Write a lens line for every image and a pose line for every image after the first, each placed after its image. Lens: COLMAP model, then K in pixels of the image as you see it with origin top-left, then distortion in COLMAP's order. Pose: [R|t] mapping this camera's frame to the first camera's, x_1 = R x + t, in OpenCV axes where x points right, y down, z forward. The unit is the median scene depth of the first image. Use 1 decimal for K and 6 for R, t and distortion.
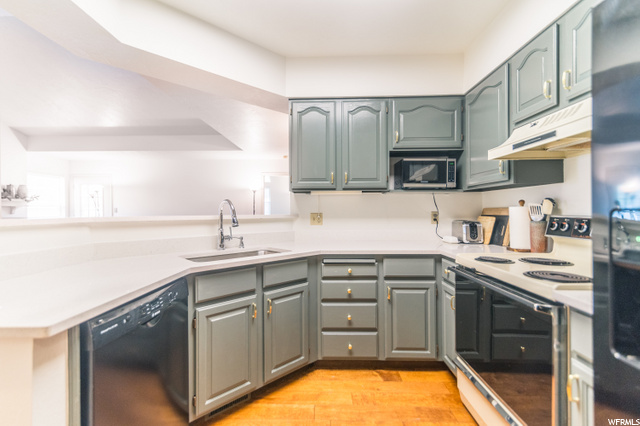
lens RADIAL K [[296.2, 0, 321.8], [0, 296.2, 212.9], [0, 0, 1]] dist [0.013459, -0.000217]
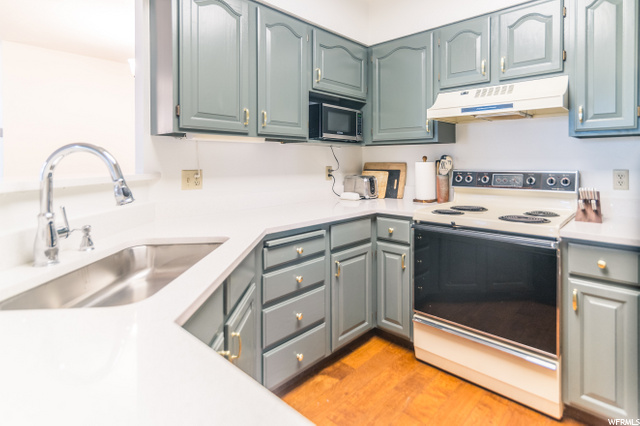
lens RADIAL K [[337.0, 0, 338.1], [0, 337.0, 164.7], [0, 0, 1]] dist [0.004432, 0.000802]
pose [[0.624773, -0.002225, 0.780803, -0.464720], [0.004520, 0.999989, -0.000767, -0.010488], [-0.780793, 0.004008, 0.624777, 0.406850]]
